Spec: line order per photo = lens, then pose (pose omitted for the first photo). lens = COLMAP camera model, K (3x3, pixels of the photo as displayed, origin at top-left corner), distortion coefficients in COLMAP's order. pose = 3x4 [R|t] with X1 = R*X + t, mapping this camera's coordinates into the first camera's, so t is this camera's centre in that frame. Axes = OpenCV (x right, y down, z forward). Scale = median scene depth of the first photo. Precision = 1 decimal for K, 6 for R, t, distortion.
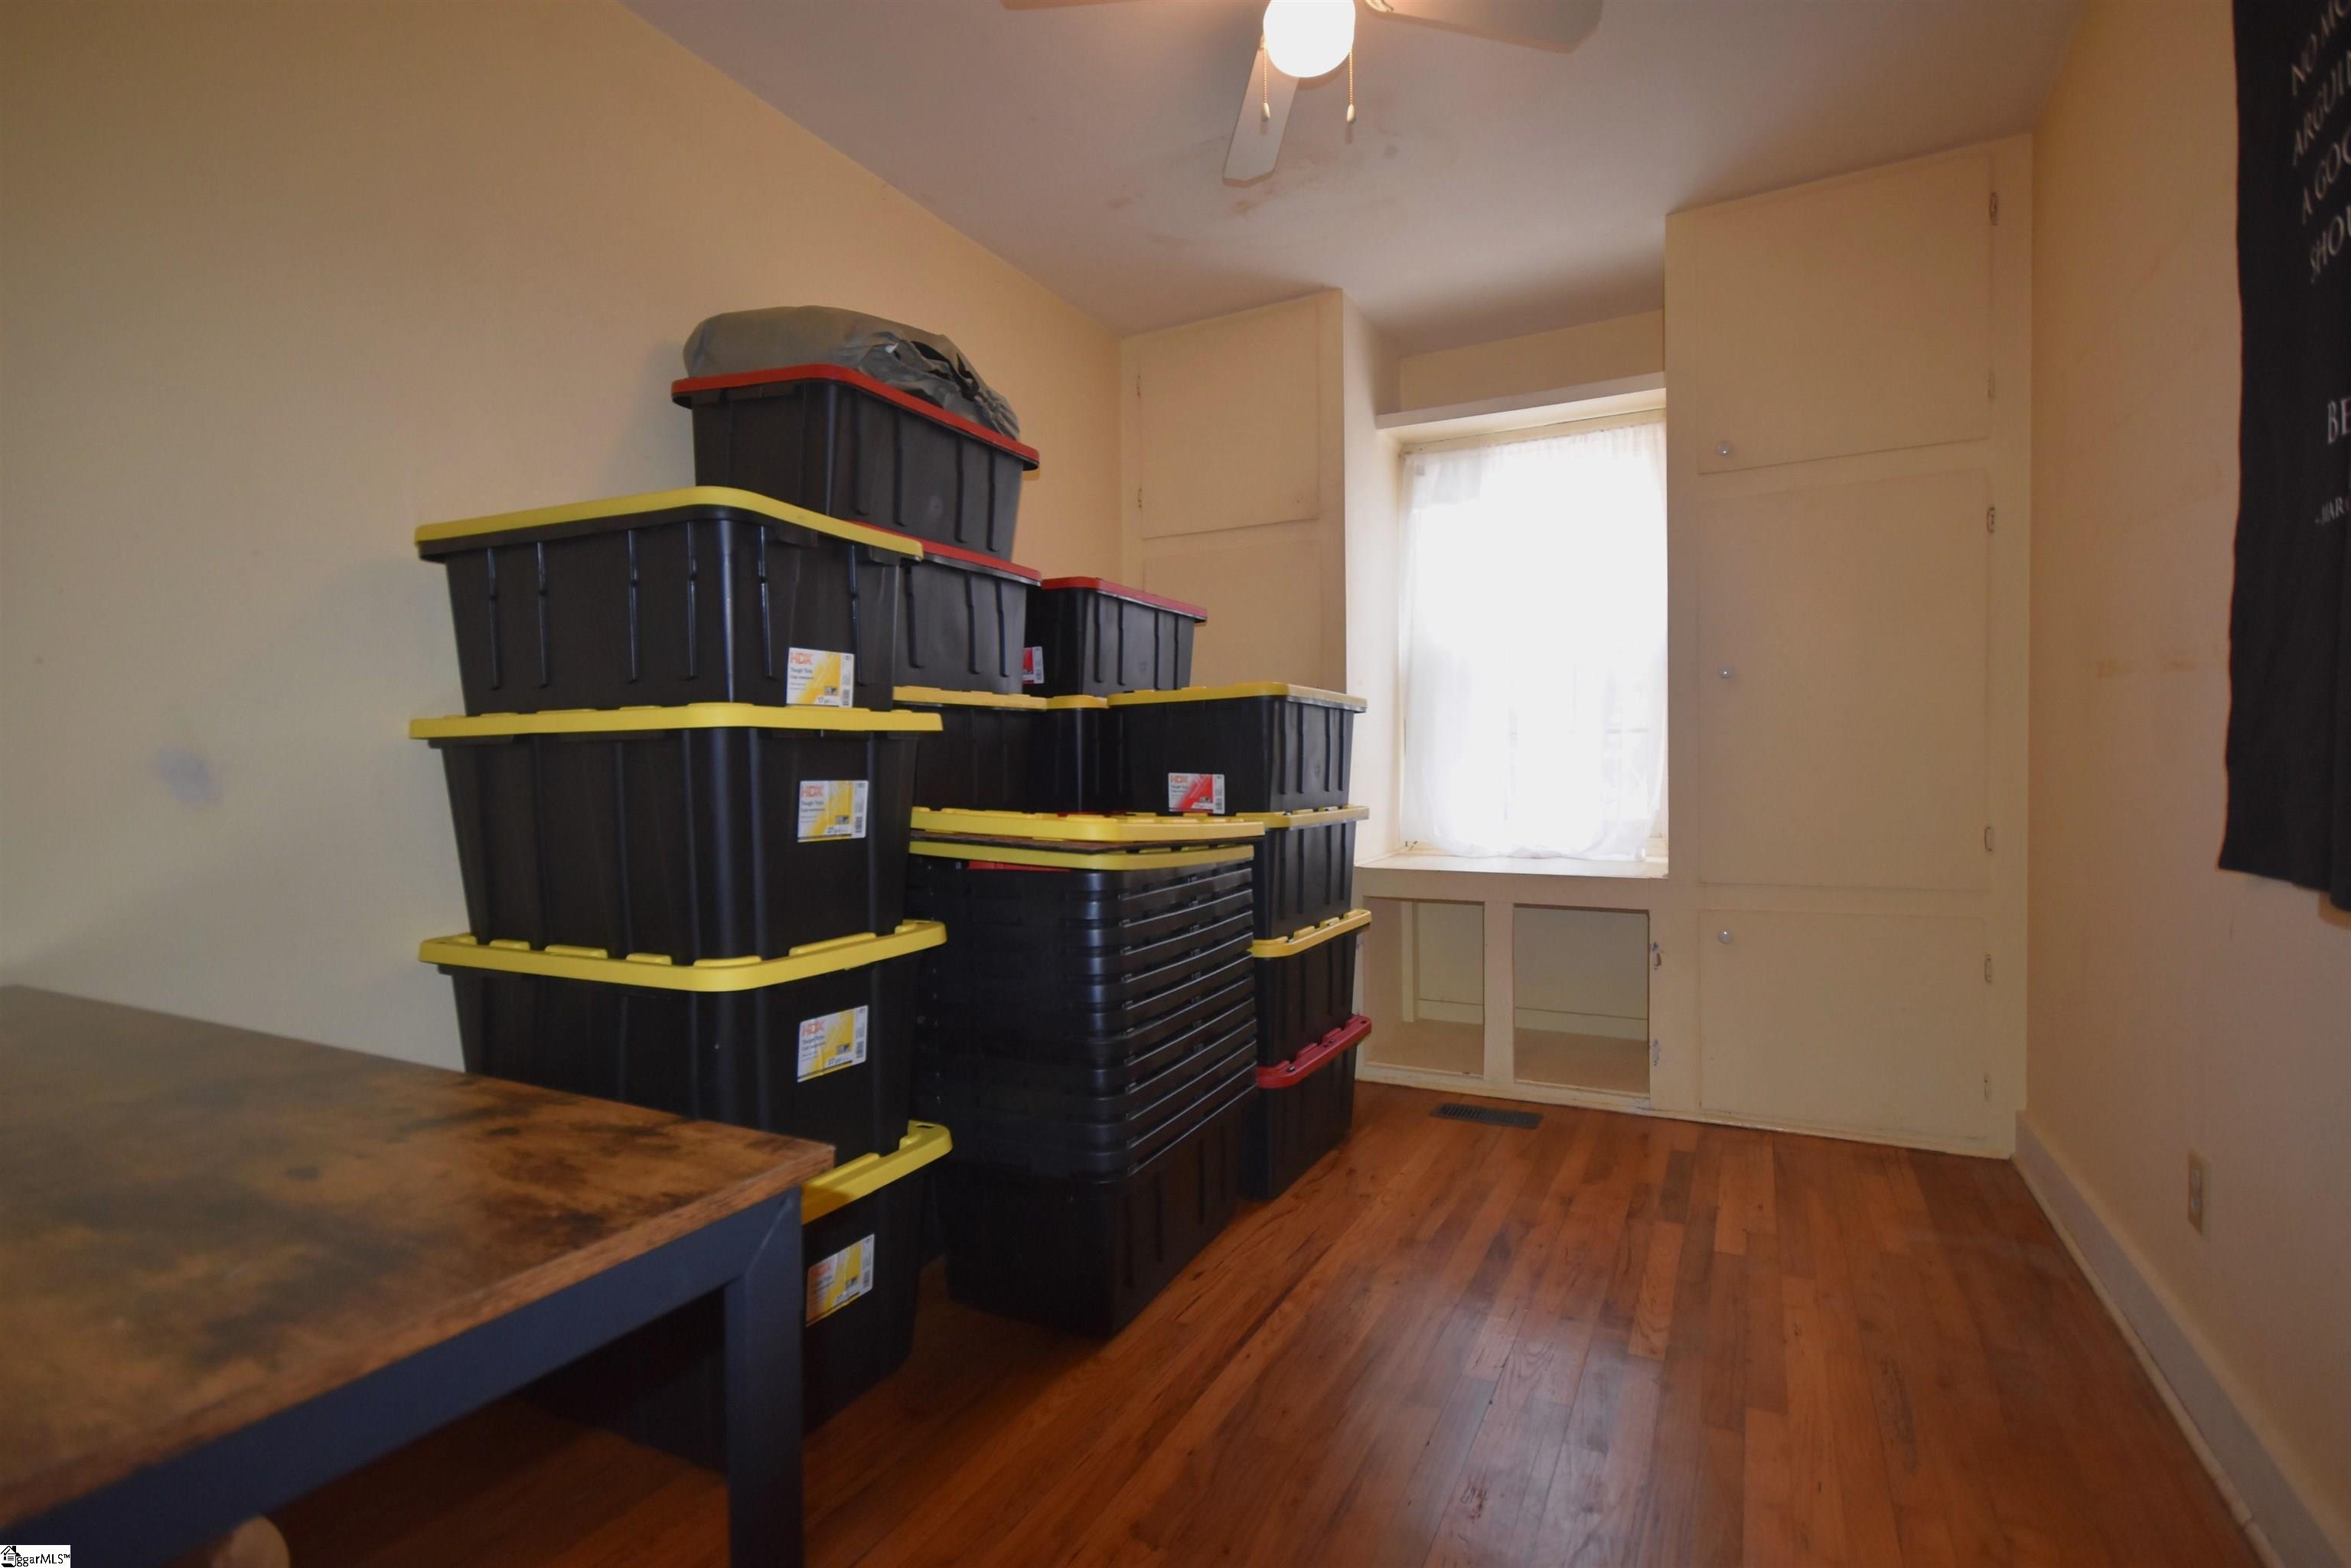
lens RADIAL K [[1110.9, 0, 1175.5], [0, 1110.9, 784.0], [0, 0, 1]] dist [-0.028483, -0.000026]
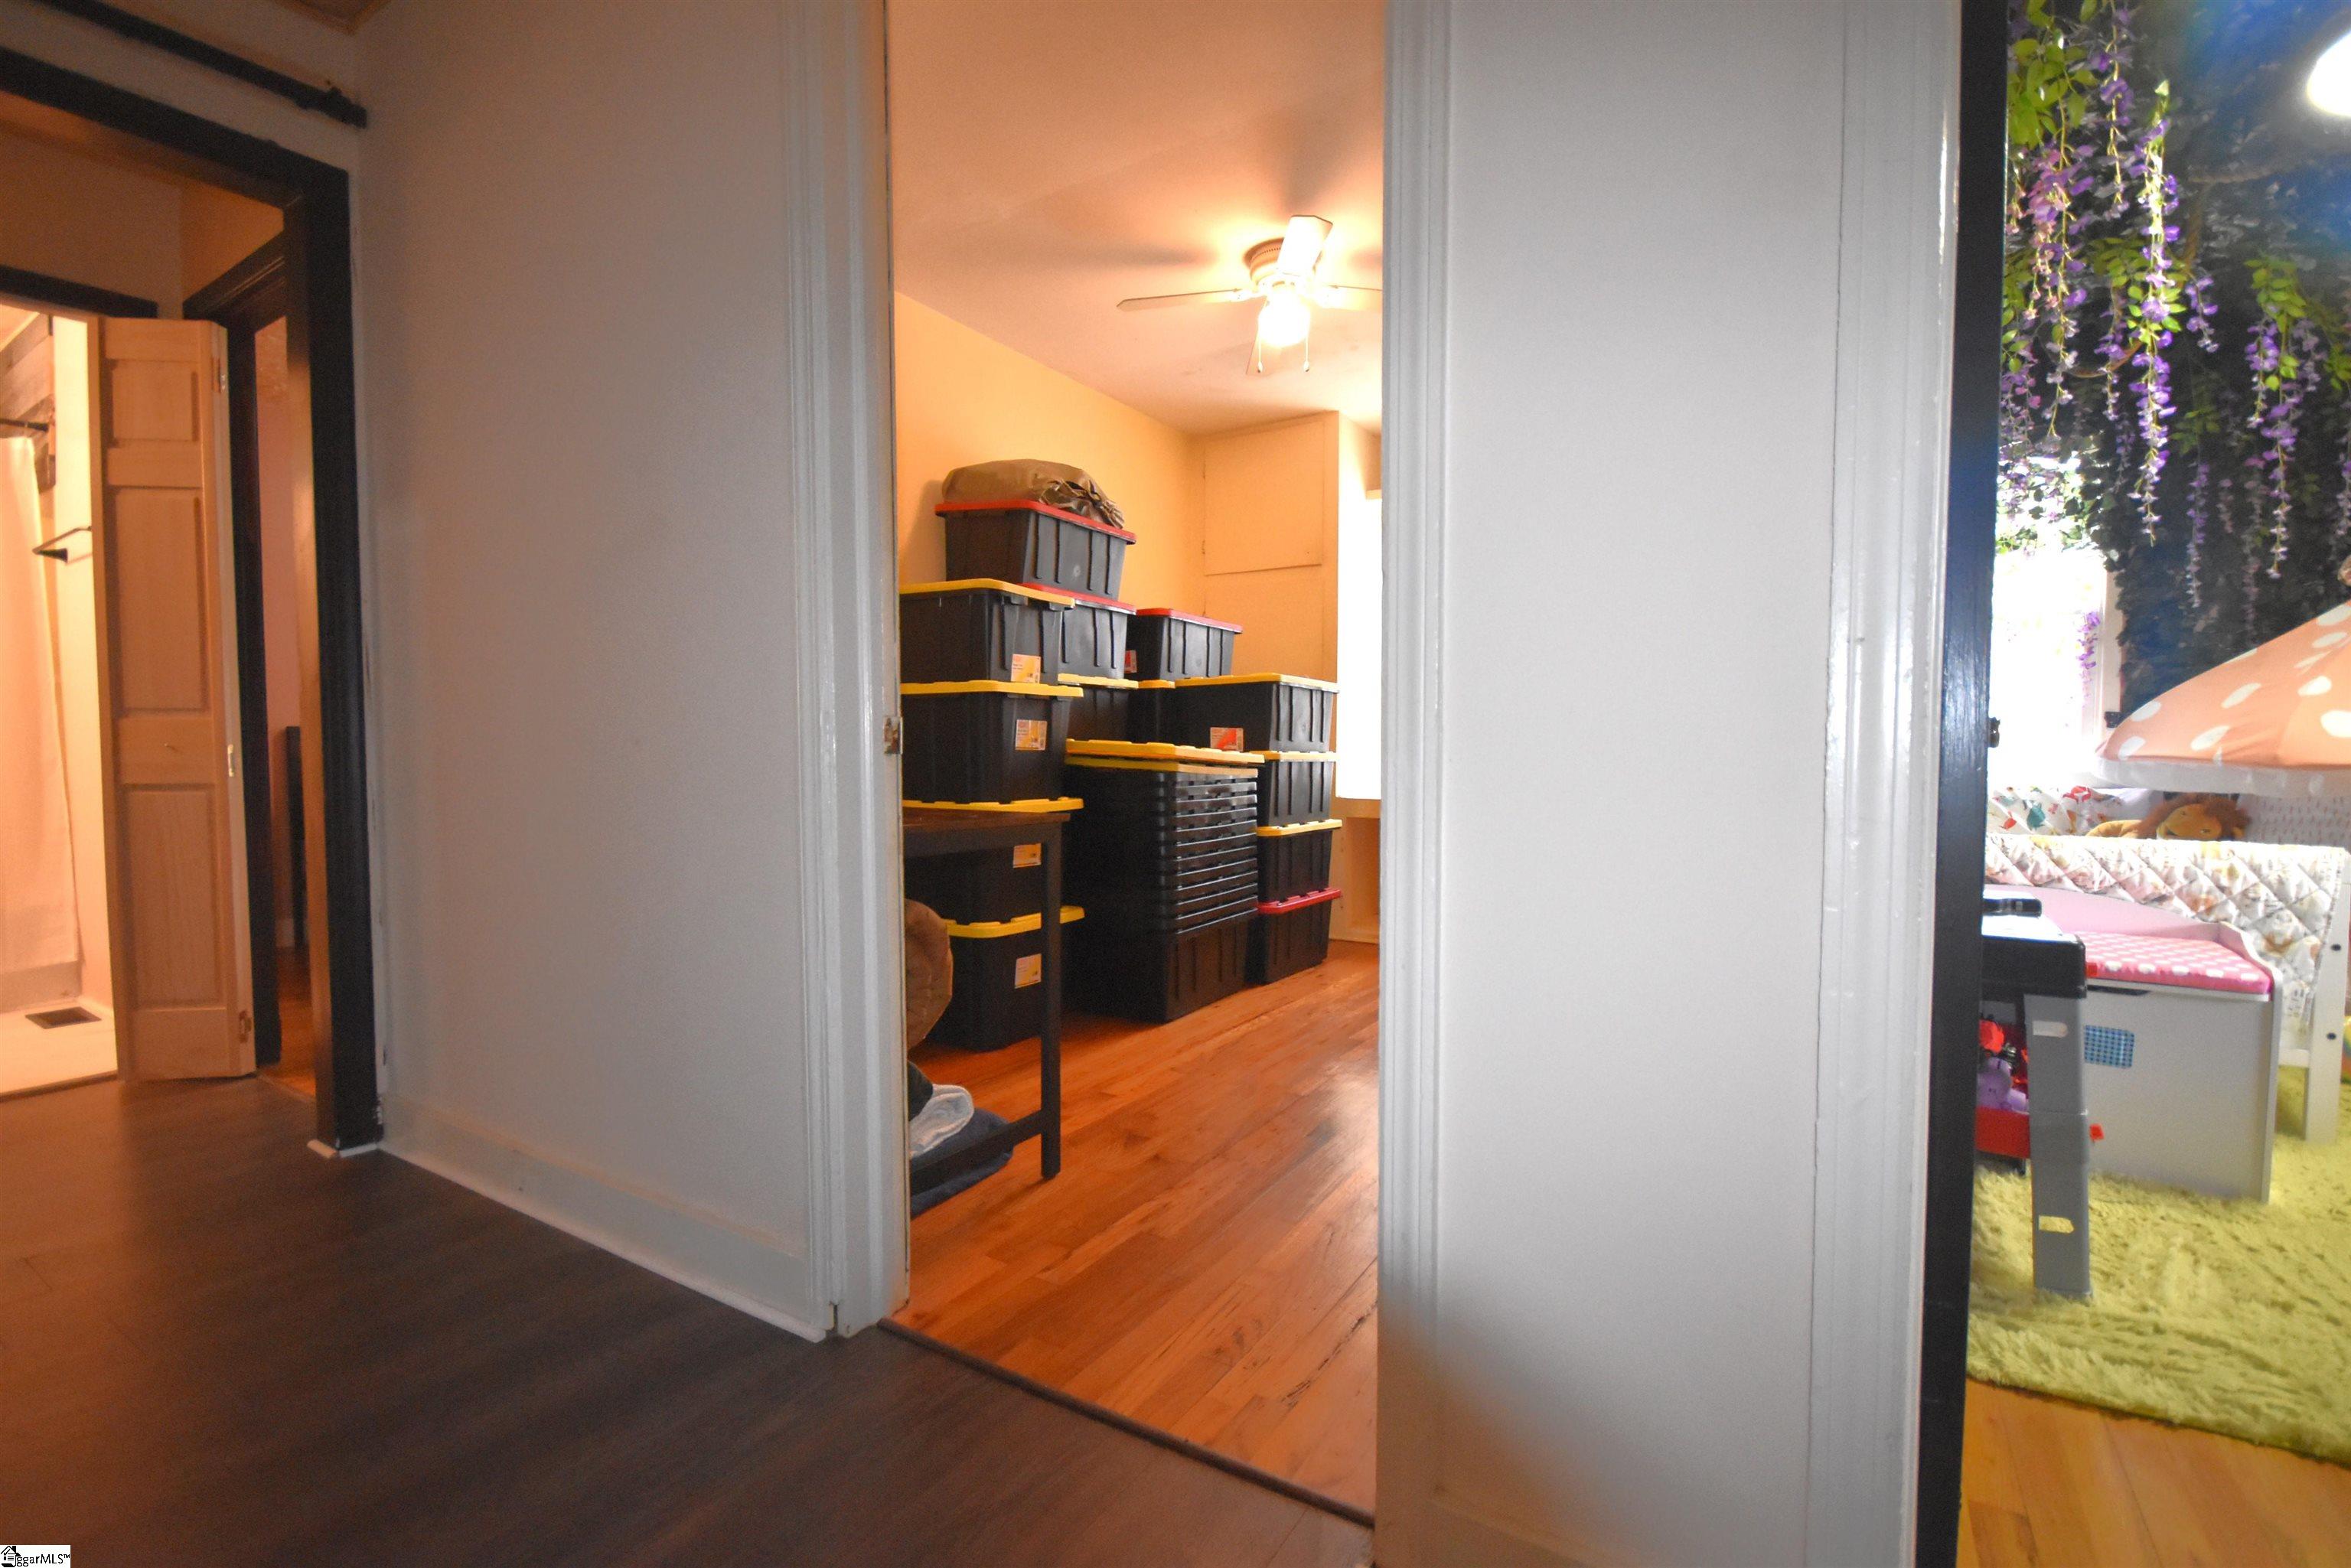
lens RADIAL K [[1049.3, 0, 1178.1], [0, 1049.3, 792.8], [0, 0, 1]] dist [0.000317, -0.009833]
pose [[0.996966, 0.019380, -0.075390, 0.070043], [-0.017630, 0.999561, 0.023812, 0.054881], [0.075818, -0.022411, 0.996870, -0.608374]]
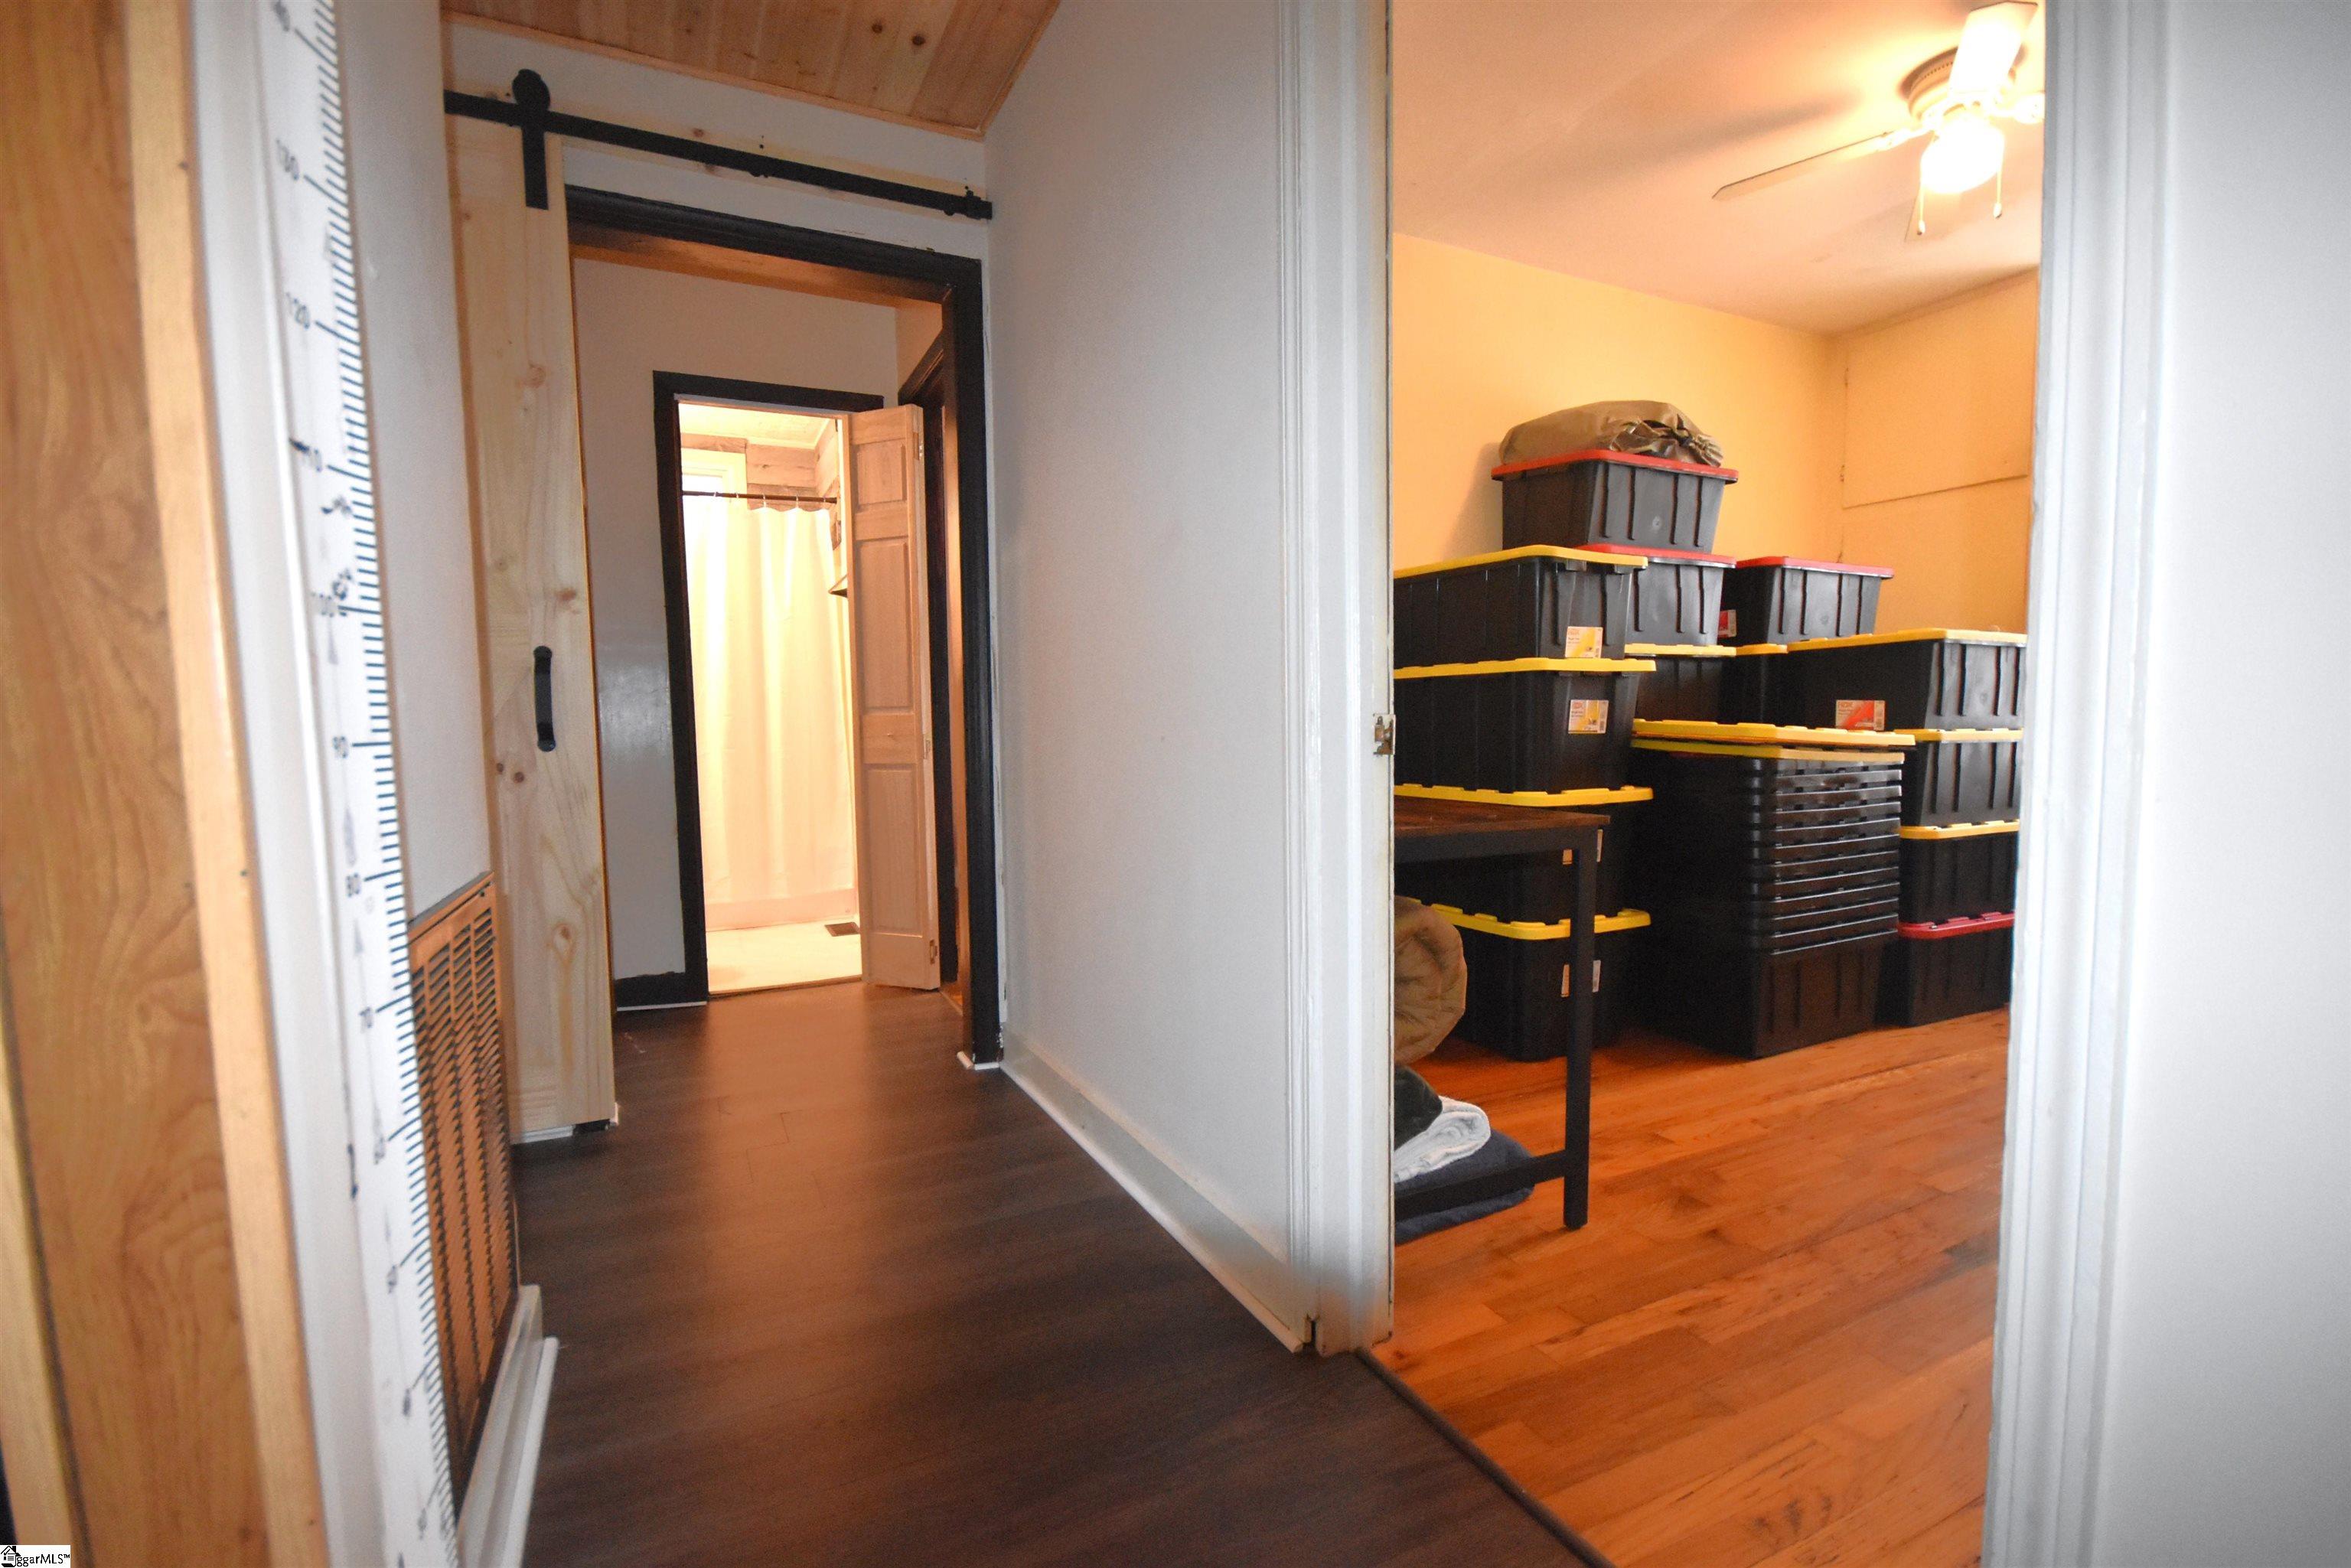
lens RADIAL K [[1040.1, 0, 1168.5], [0, 1040.1, 794.5], [0, 0, 1]] dist [0.000016, -0.000301]
pose [[0.801922, 0.047732, -0.595519, 0.106508], [-0.010949, 0.997810, 0.065233, 0.032818], [0.597329, -0.045791, 0.800688, -0.522990]]
